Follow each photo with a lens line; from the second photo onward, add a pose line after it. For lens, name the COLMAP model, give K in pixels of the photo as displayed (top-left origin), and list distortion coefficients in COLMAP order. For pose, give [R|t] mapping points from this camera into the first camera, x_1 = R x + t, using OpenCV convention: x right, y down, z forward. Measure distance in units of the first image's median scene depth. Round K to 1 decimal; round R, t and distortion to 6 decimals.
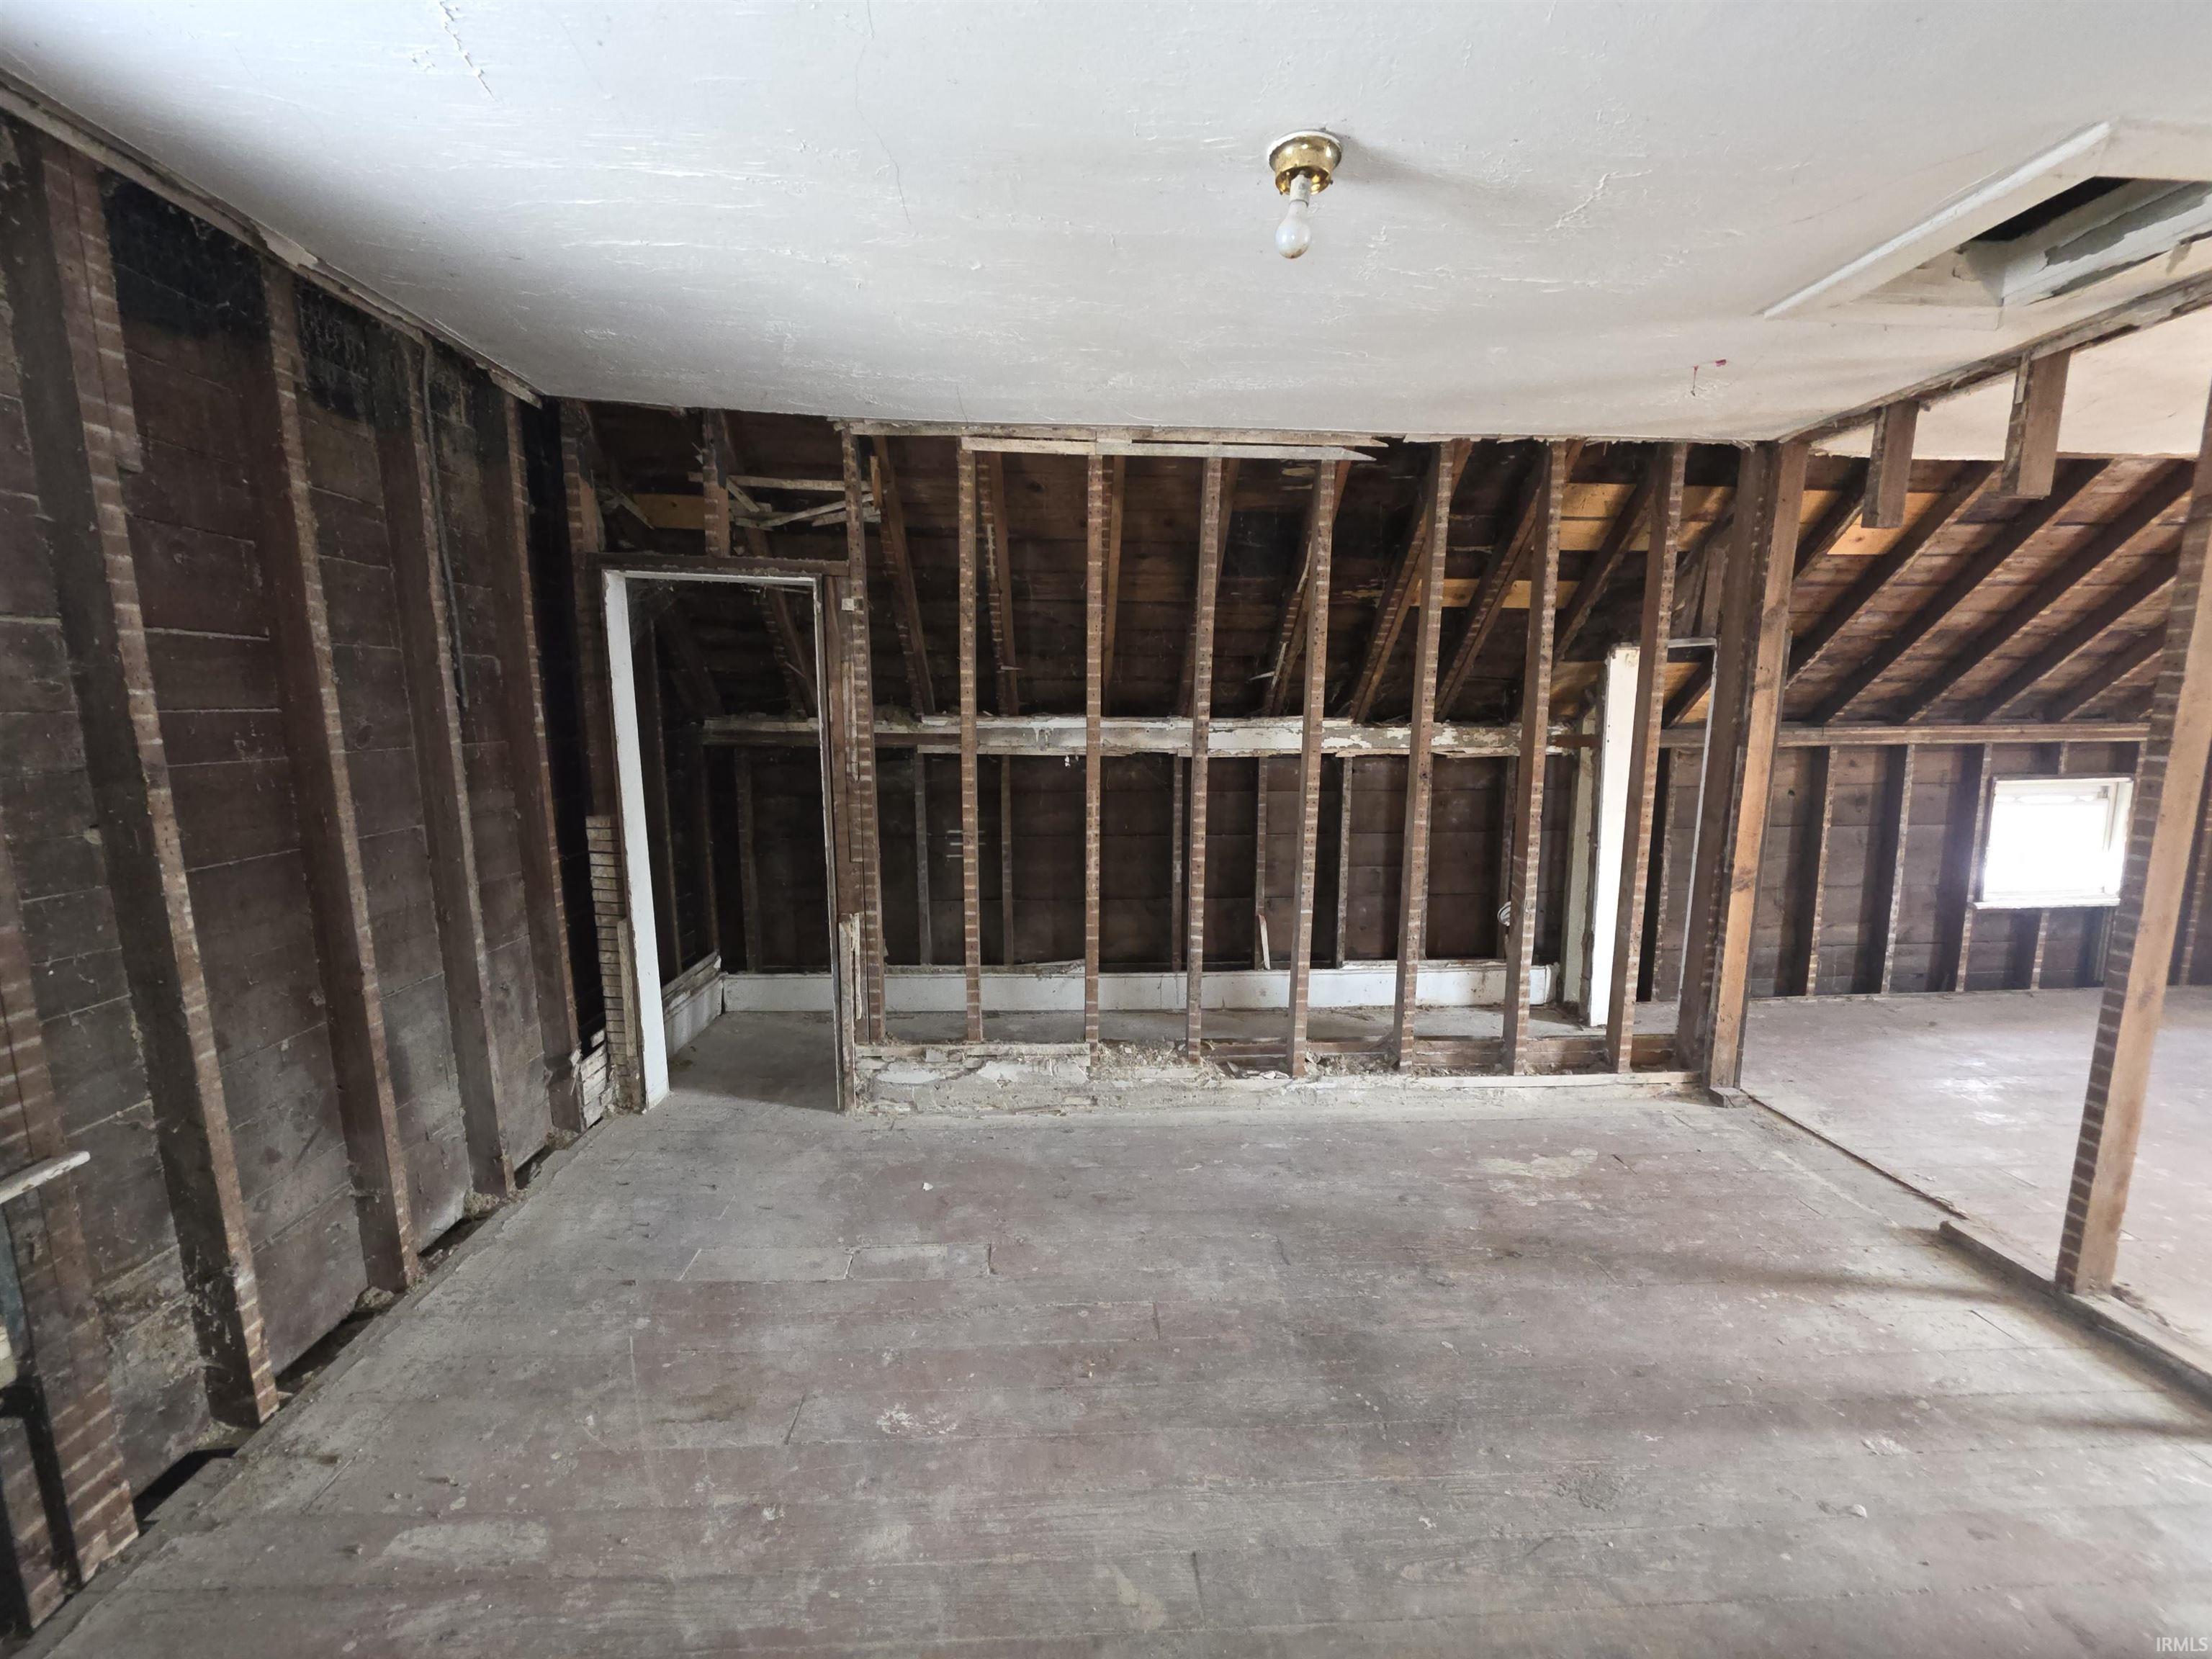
lens RADIAL K [[887.2, 0, 1108.2], [0, 887.2, 841.1], [0, 0, 1]] dist [0.002255, -0.000131]
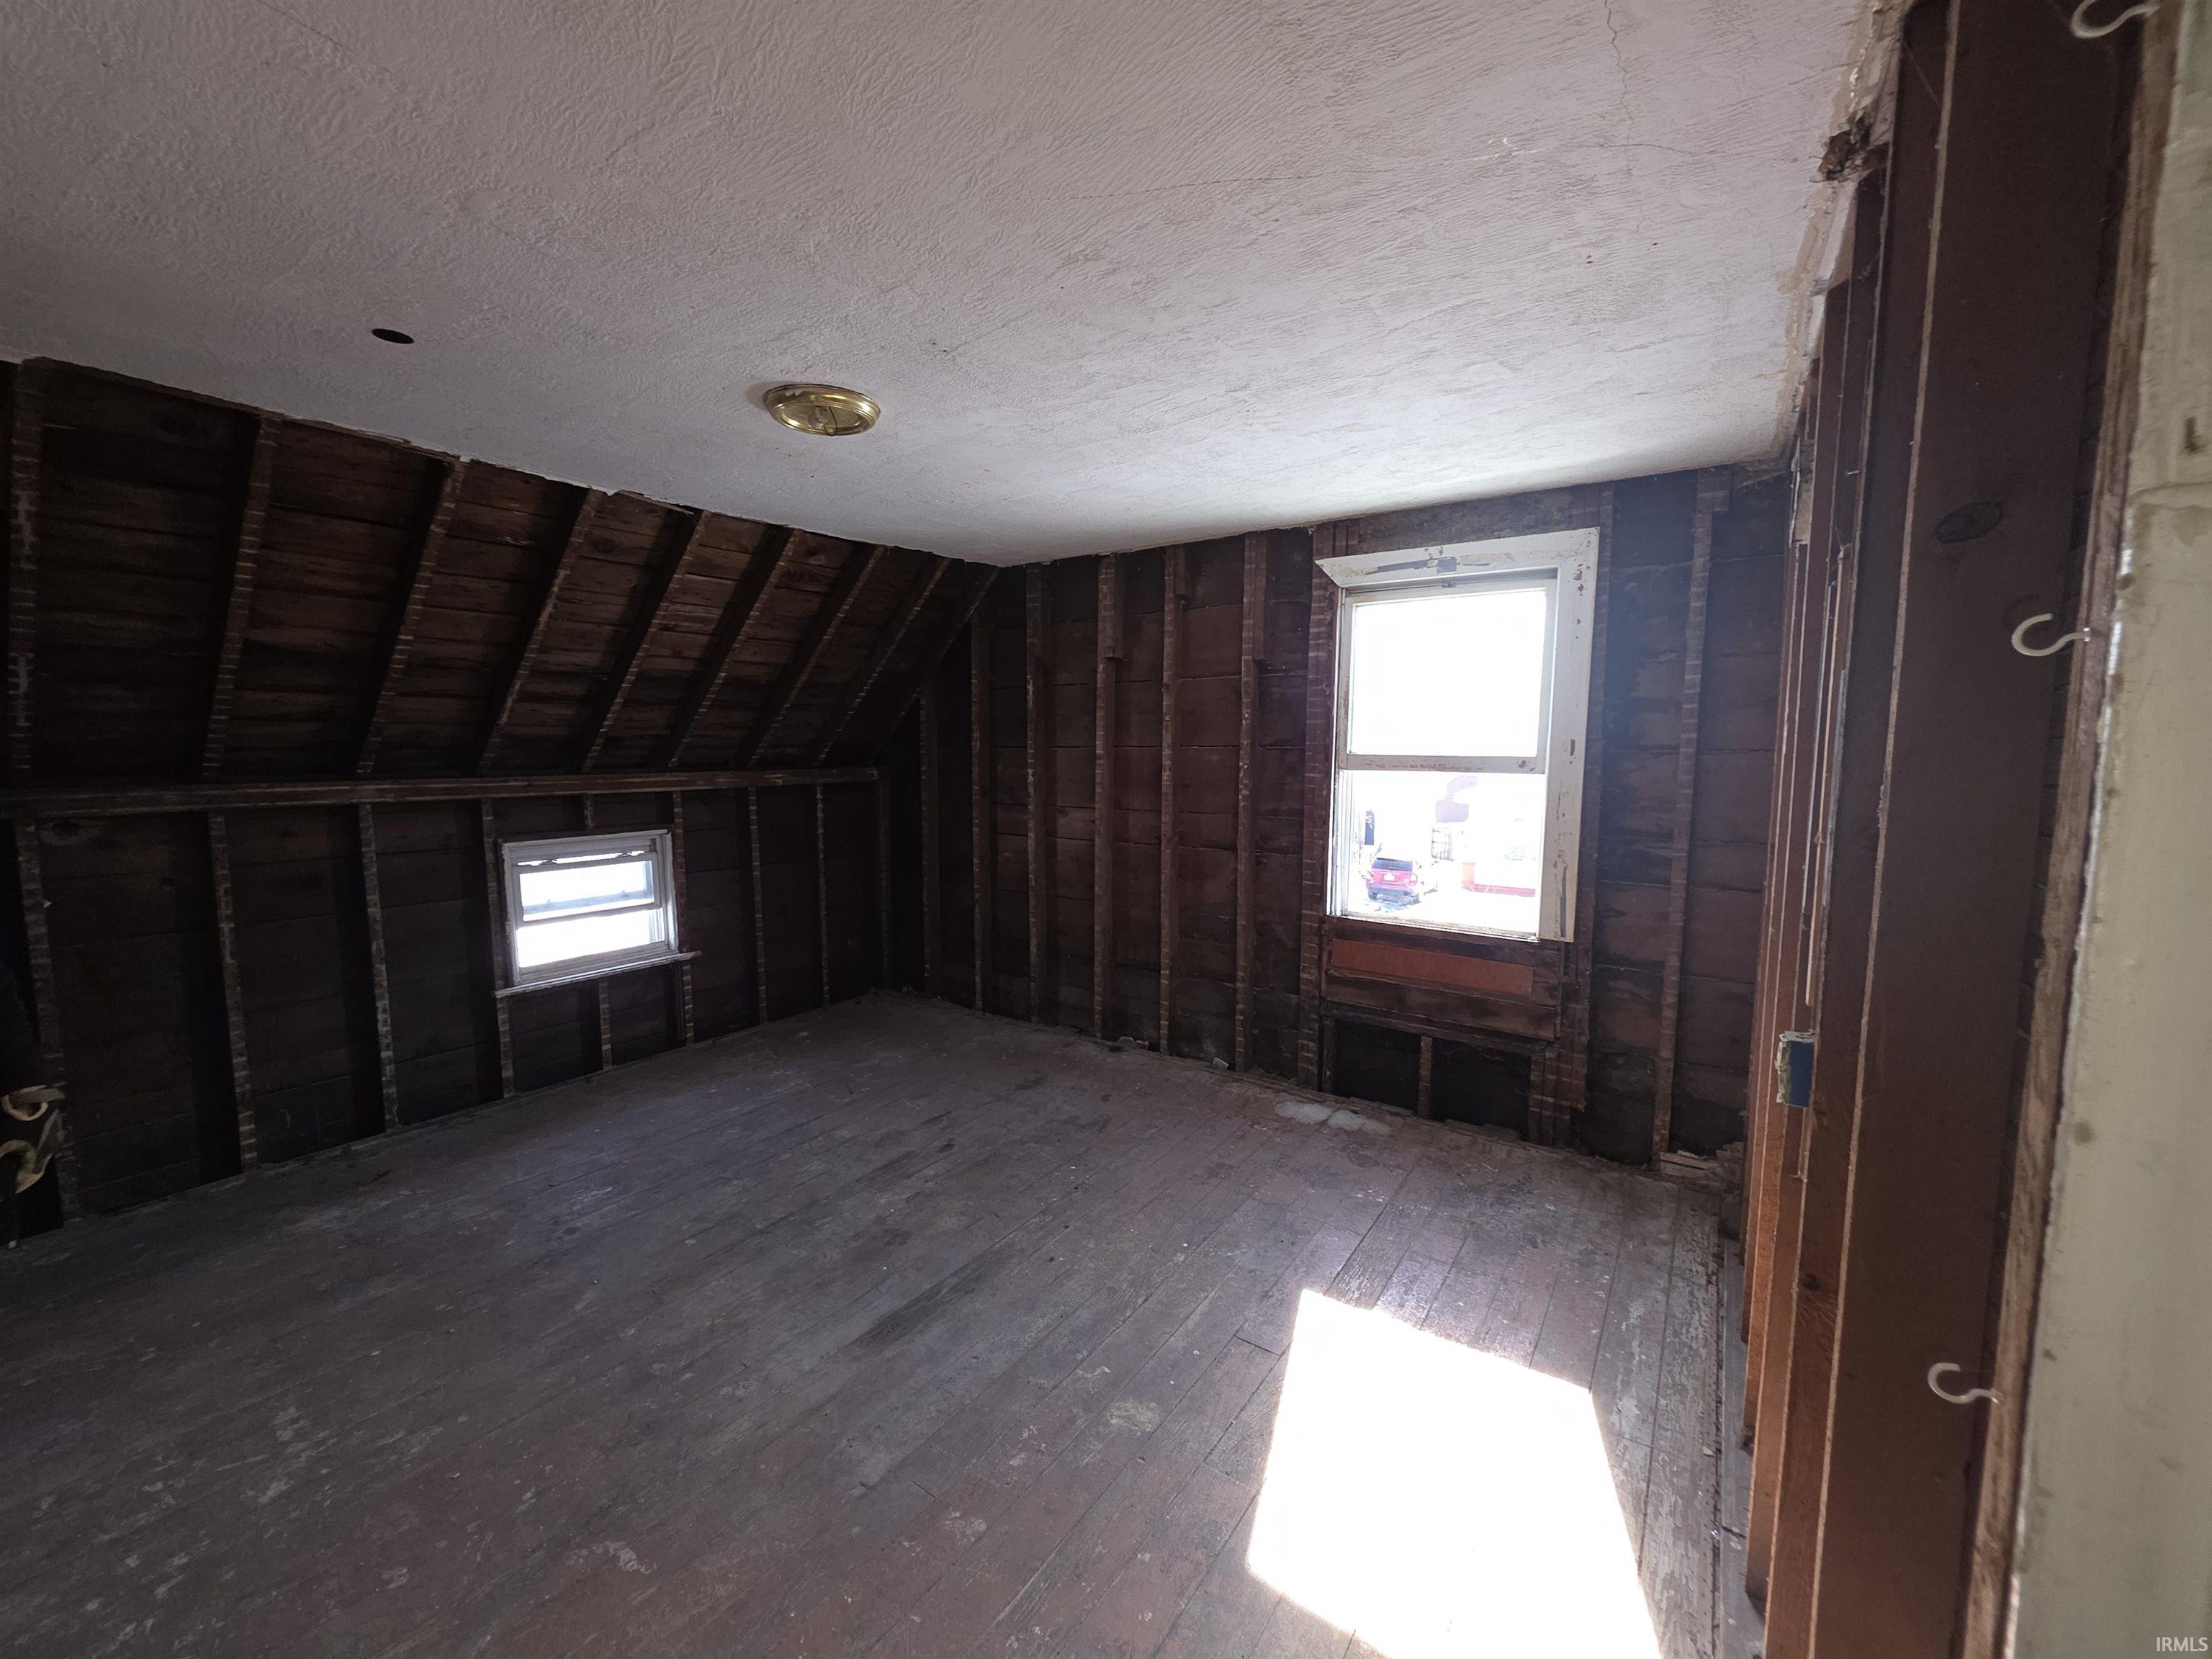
lens RADIAL K [[887.2, 0, 1107.1], [0, 887.2, 830.9], [0, 0, 1]] dist [0.002255, -0.000131]
pose [[0.622763, -0.064977, 0.779708, 0.691505], [0.107440, 0.994207, -0.002961, -0.015054], [-0.774999, 0.085616, 0.626137, 0.029648]]
